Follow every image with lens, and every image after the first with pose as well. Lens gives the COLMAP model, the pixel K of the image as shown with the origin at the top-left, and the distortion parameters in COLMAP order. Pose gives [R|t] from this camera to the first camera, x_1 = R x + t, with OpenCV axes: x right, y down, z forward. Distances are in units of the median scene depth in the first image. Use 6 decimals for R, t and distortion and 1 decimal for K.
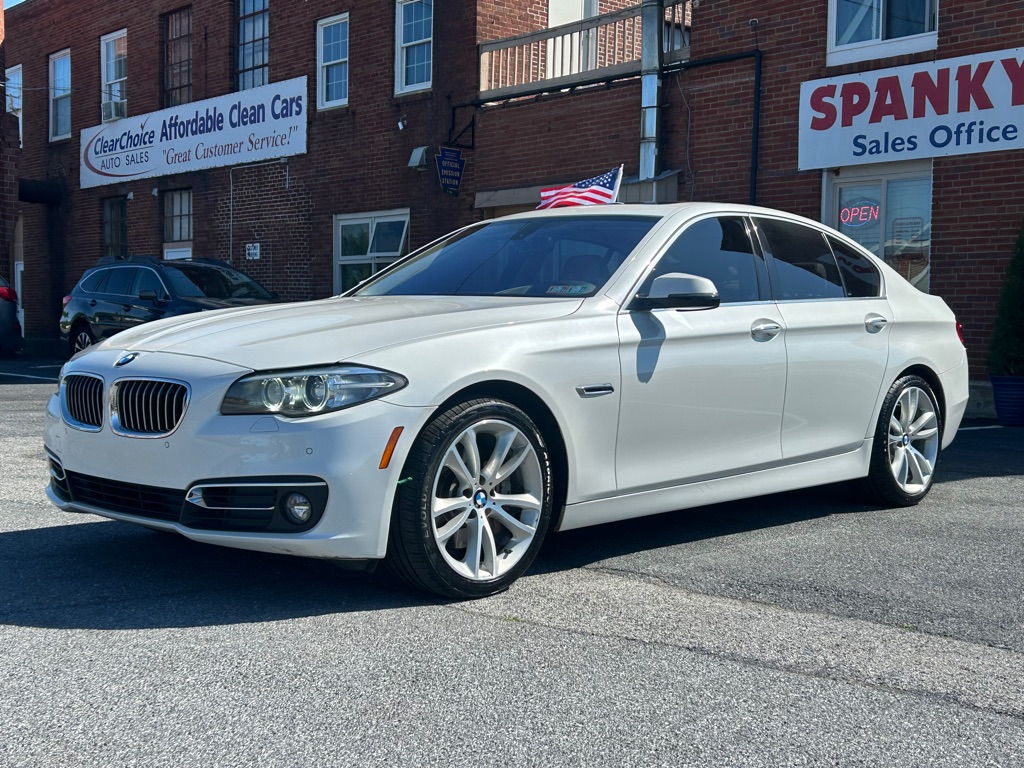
lens RADIAL K [[1291.4, 0, 512.4], [0, 1291.4, 384.4], [0, 0, 1]] dist [0.129342, -0.359283]
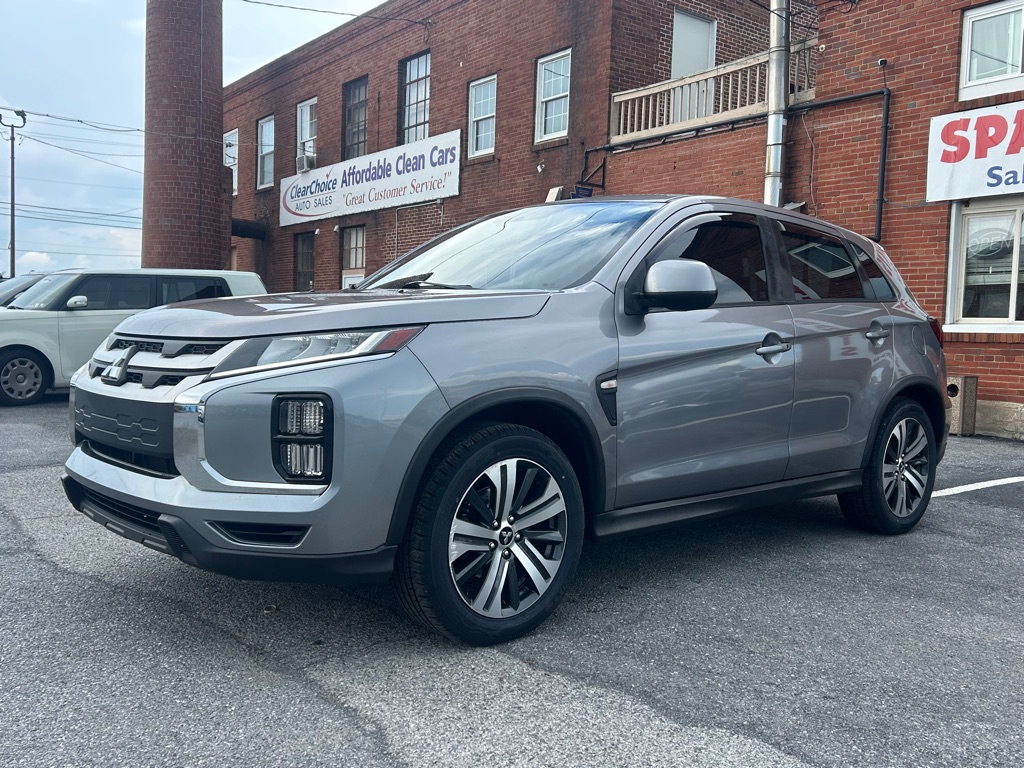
lens RADIAL K [[957.2, 0, 514.9], [0, 957.2, 383.7], [0, 0, 1]] dist [0.036988, -0.018843]
pose [[0.995502, 0.020763, -0.092442, -0.024448], [-0.020358, 0.999779, 0.005317, -0.011653], [0.092532, -0.003411, 0.995704, 0.143453]]
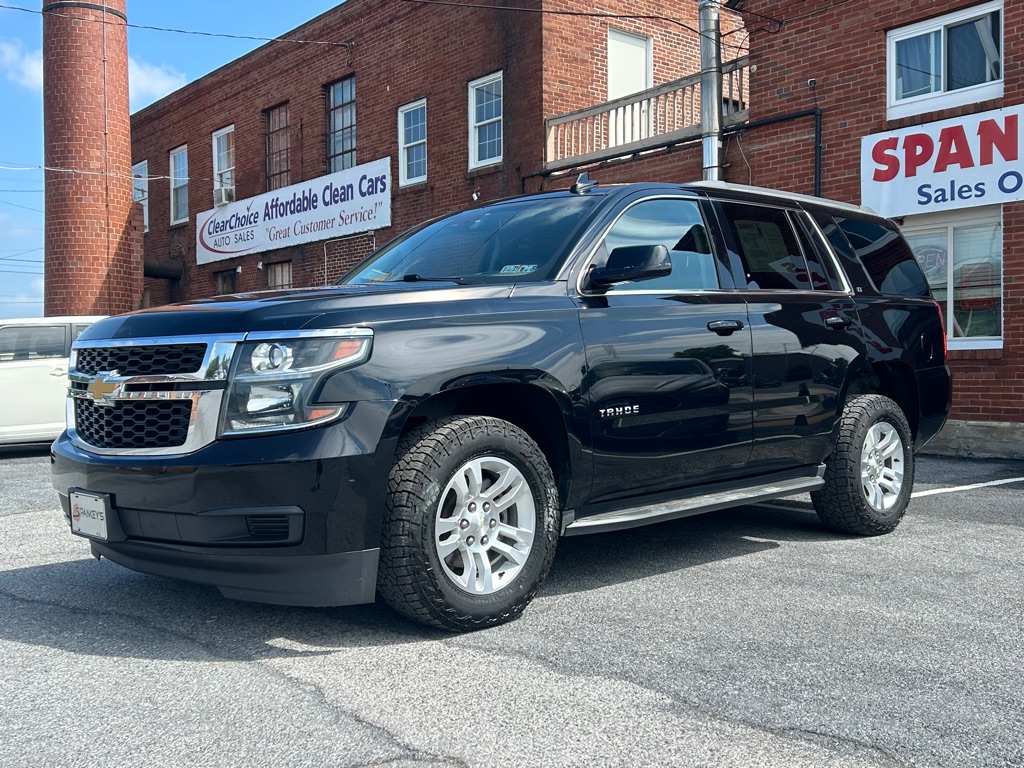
lens RADIAL K [[1073.8, 0, 513.3], [0, 1073.8, 386.3], [0, 0, 1]] dist [0.076107, -0.138219]
pose [[0.998557, -0.022379, -0.048811, -0.012399], [0.020737, 0.999210, -0.033889, -0.007340], [0.049531, 0.032827, 0.998233, 0.096052]]
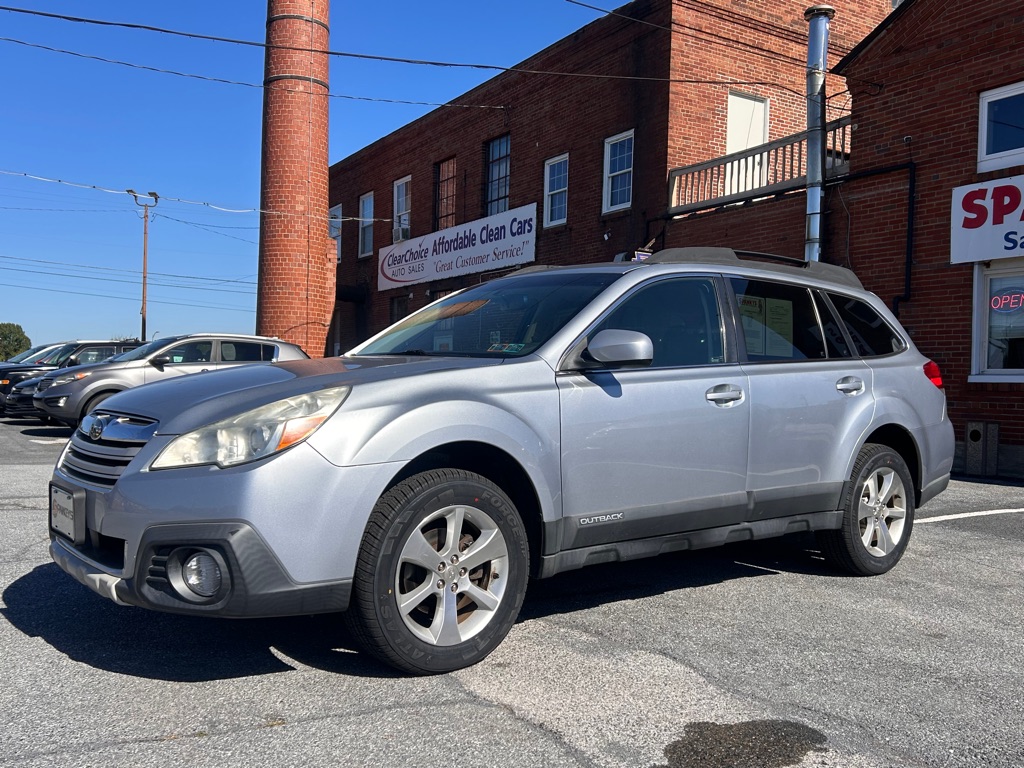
lens RADIAL K [[933.6, 0, 511.5], [0, 933.6, 388.0], [0, 0, 1]] dist [0.055000, -0.062338]
pose [[0.981051, 0.008887, -0.193548, 0.001714], [-0.017706, 0.998880, -0.043883, -0.008893], [0.192941, 0.046478, 0.980109, 0.085594]]
